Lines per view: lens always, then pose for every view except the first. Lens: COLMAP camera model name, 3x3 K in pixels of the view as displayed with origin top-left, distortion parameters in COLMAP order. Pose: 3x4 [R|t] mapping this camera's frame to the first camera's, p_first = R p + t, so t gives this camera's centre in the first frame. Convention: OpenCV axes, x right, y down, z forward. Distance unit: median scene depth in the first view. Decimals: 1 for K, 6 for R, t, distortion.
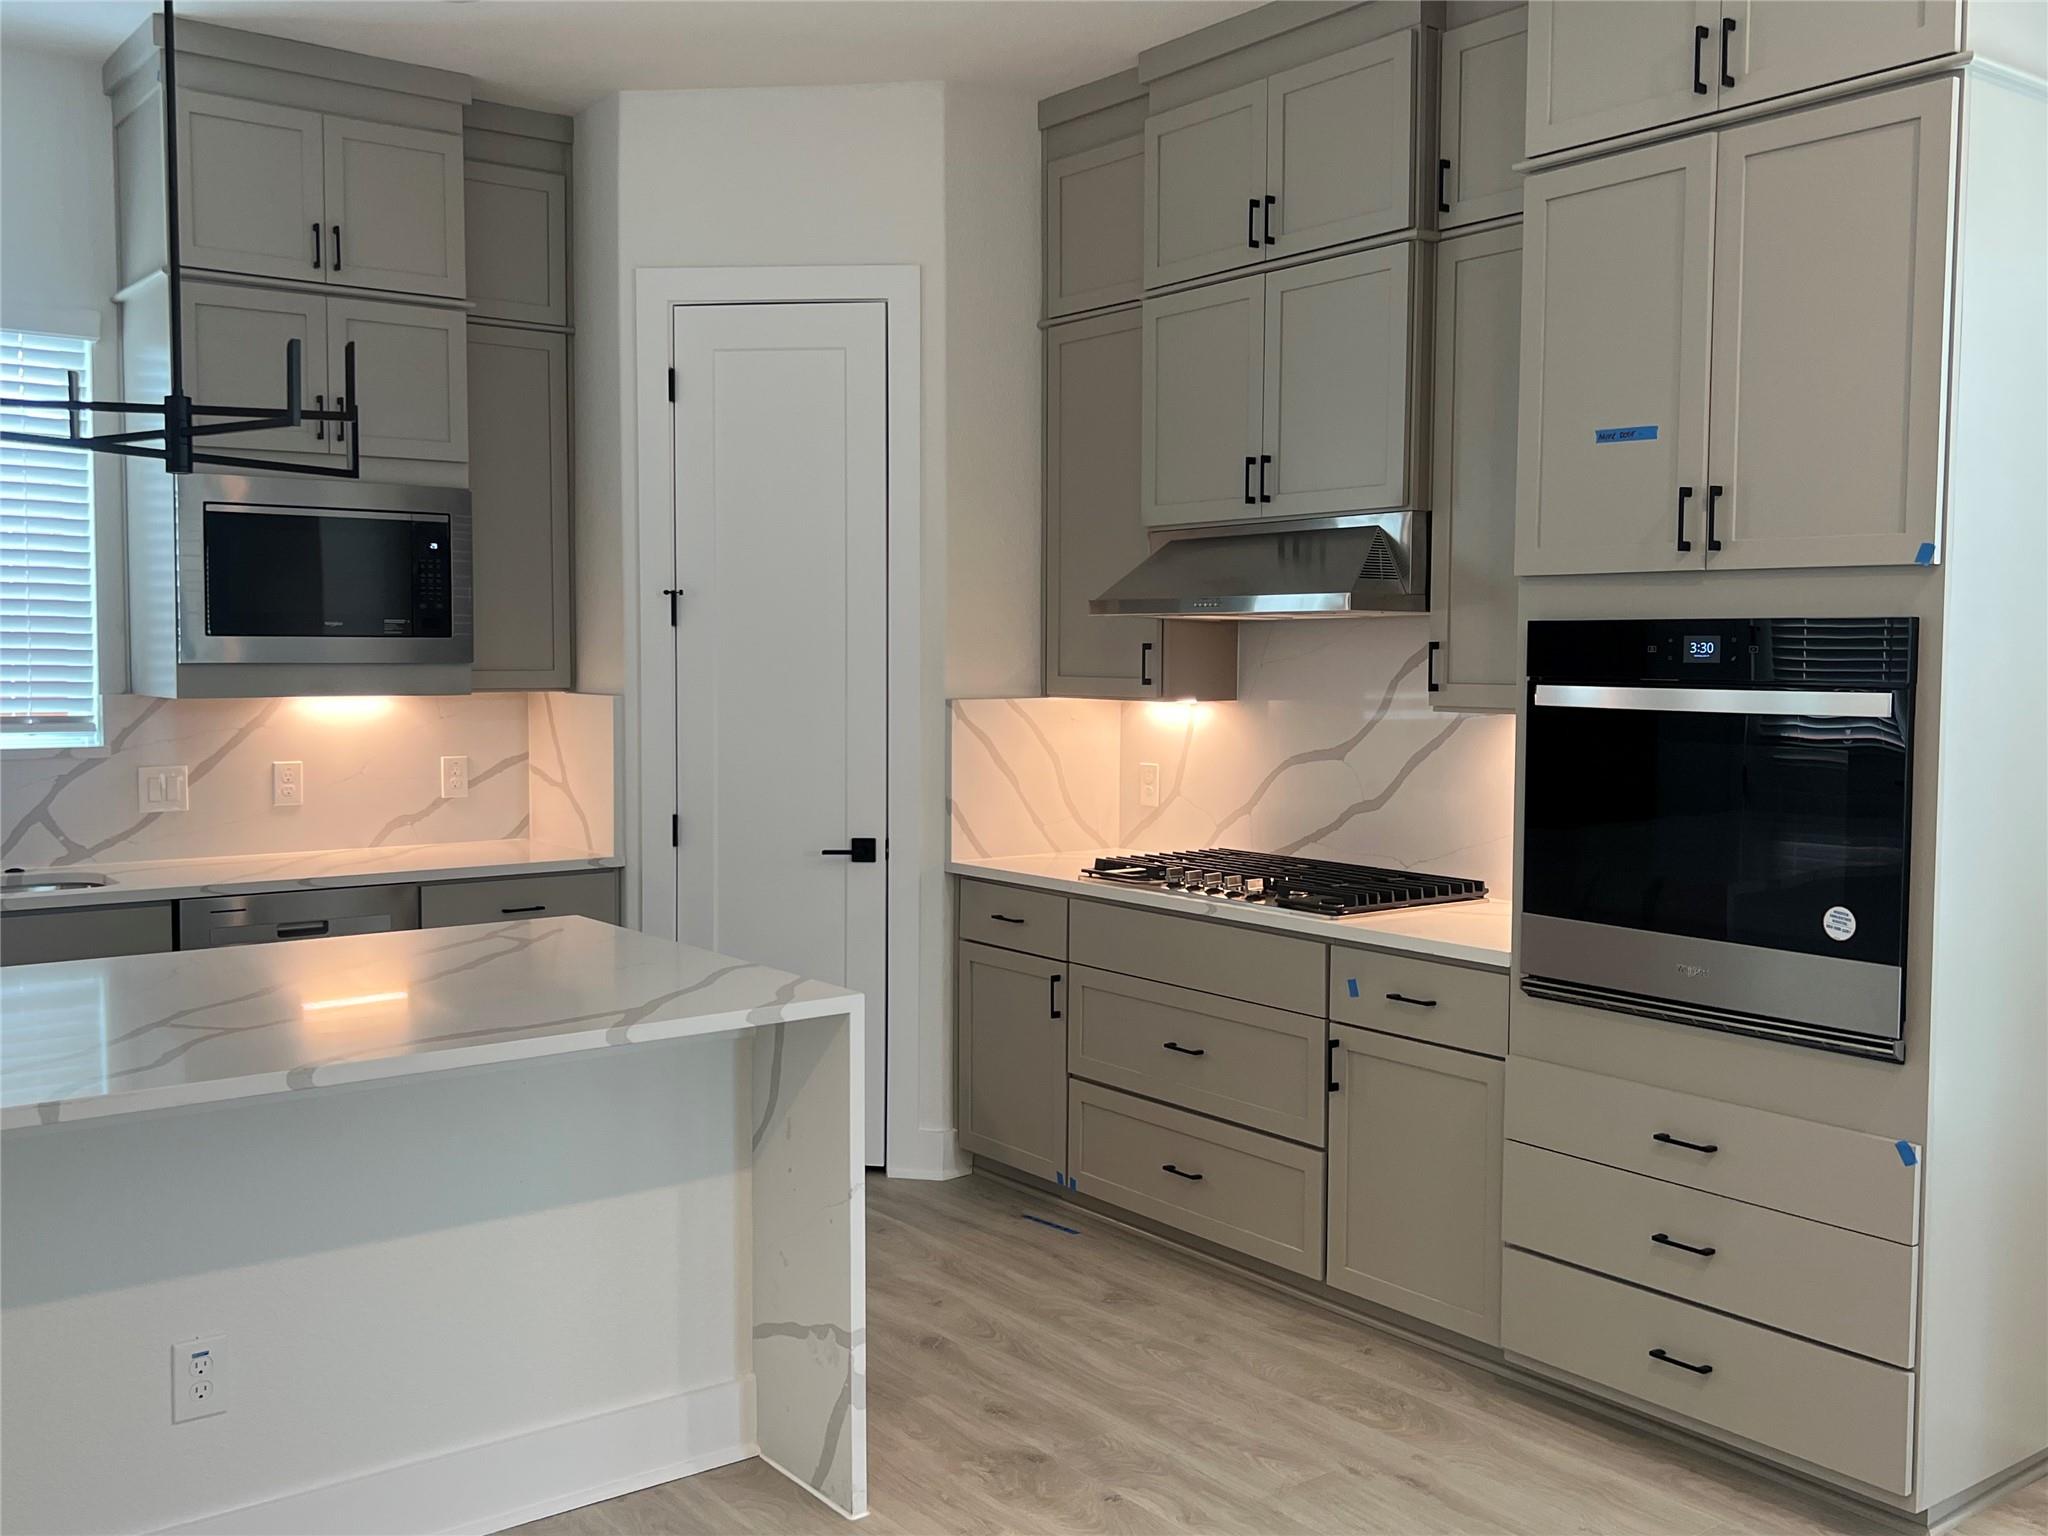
lens RADIAL K [[1888.7, 0, 1020.6], [0, 1888.7, 761.0], [0, 0, 1]] dist [0.022288, 0.000000]
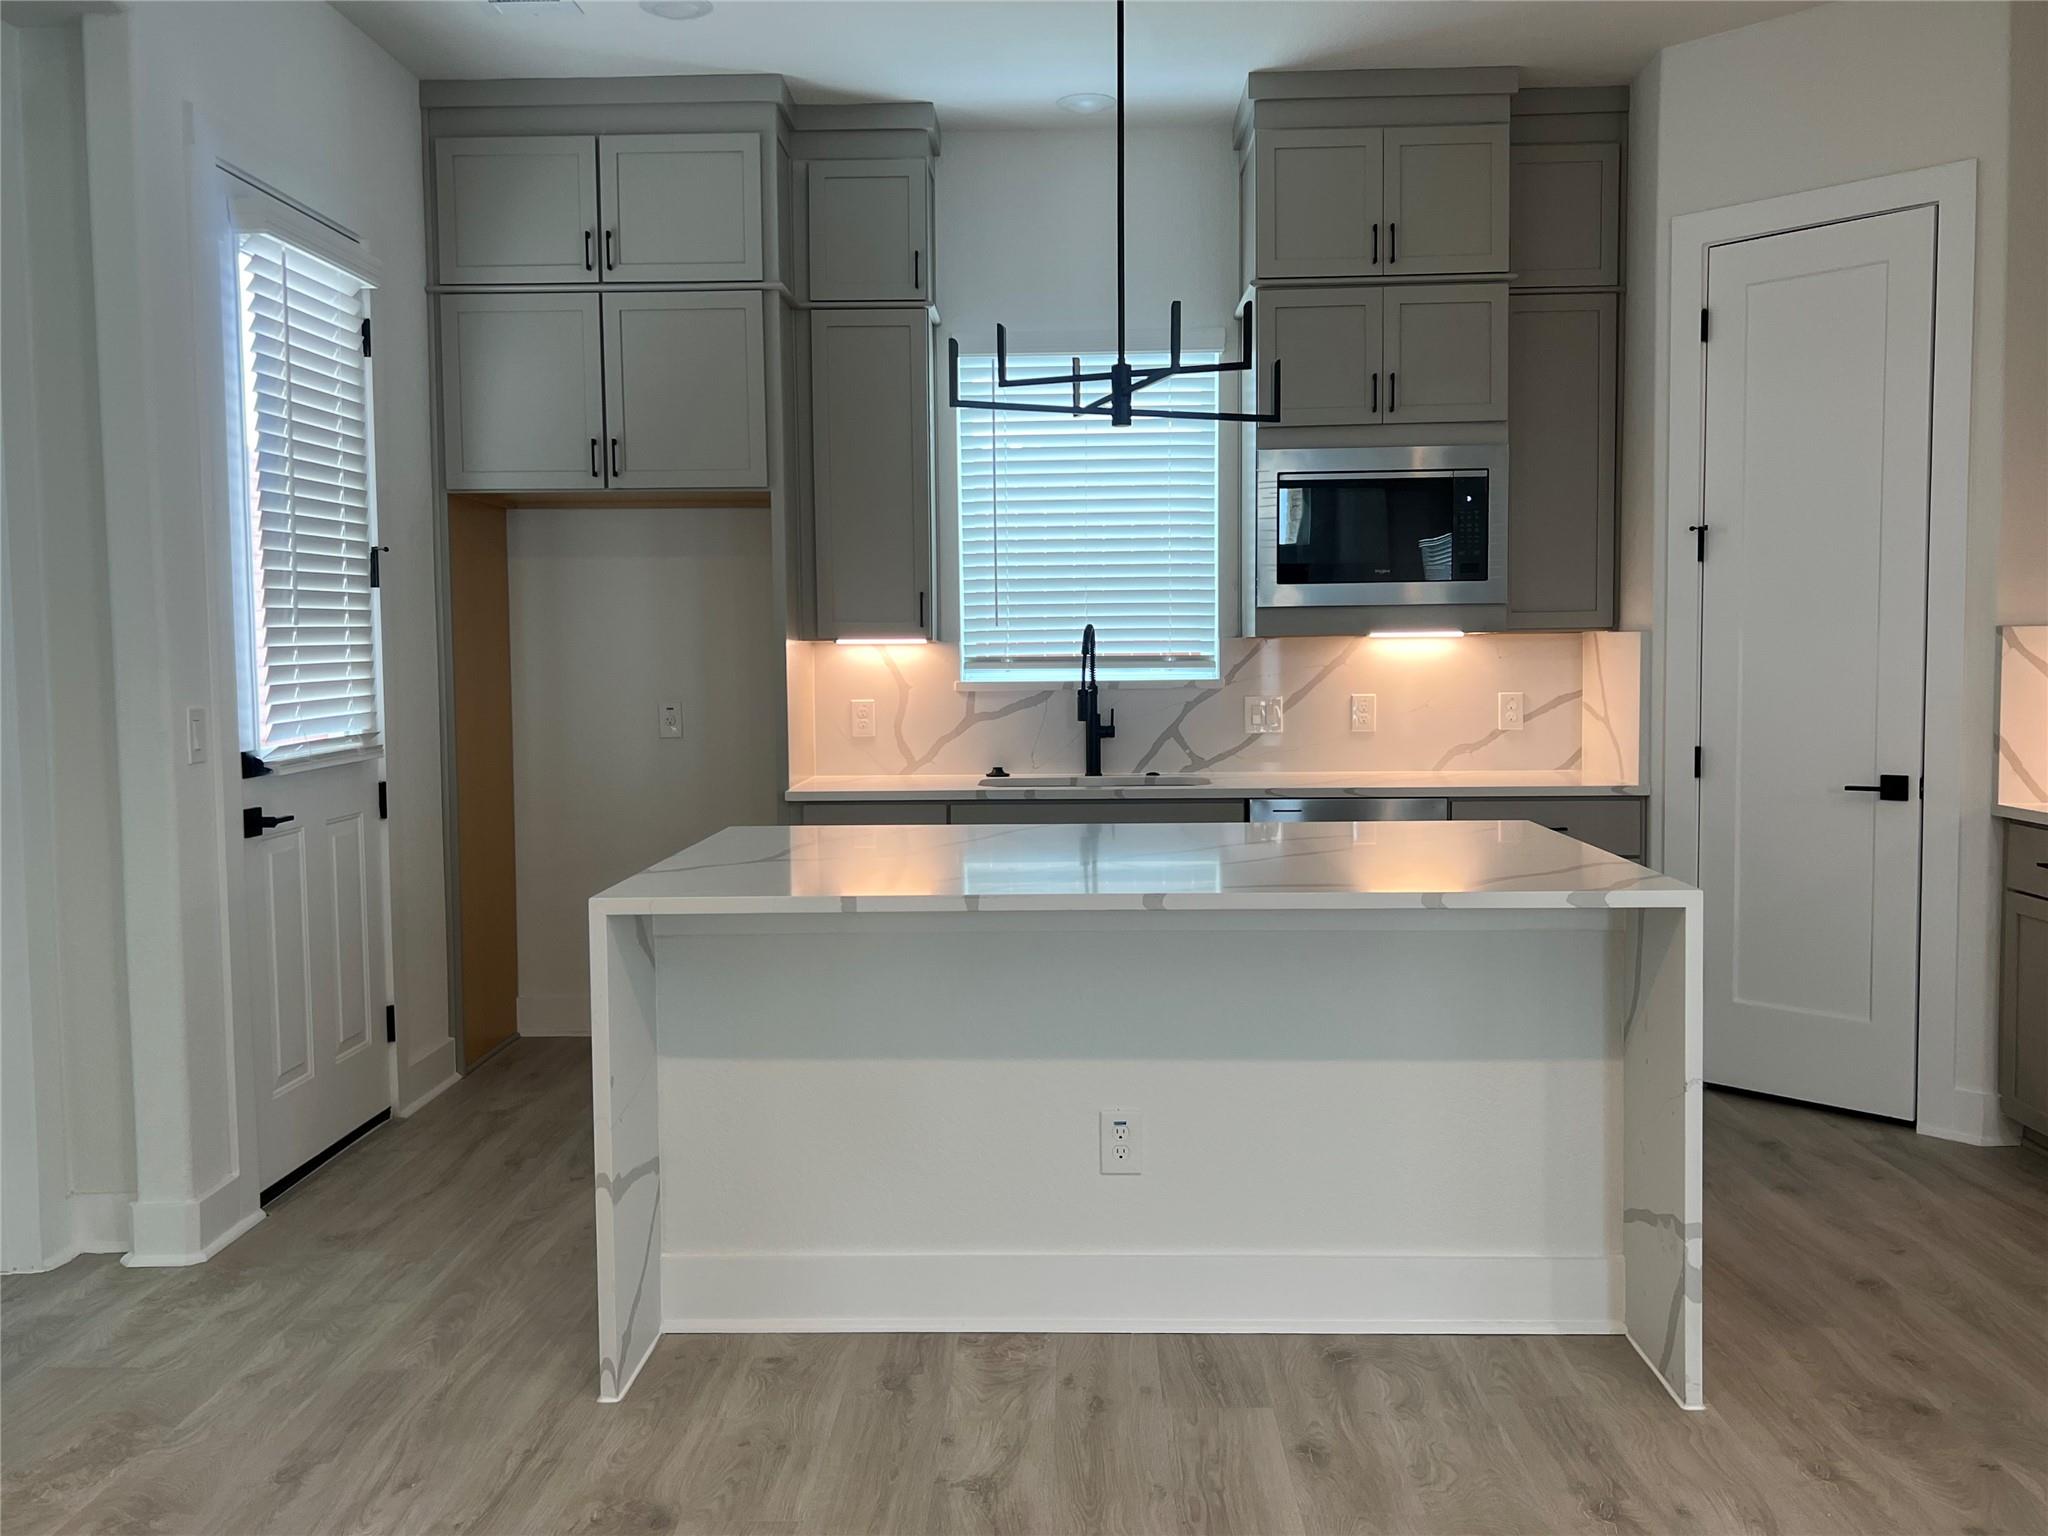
lens RADIAL K [[1749.9, 0, 1027.1], [0, 1749.9, 774.7], [0, 0, 1]] dist [0.011691, -0.005376]
pose [[0.768369, 0.030595, -0.639276, 0.155356], [-0.022669, 0.999531, 0.020590, 0.034406], [0.639606, -0.001329, 0.768702, 0.038115]]
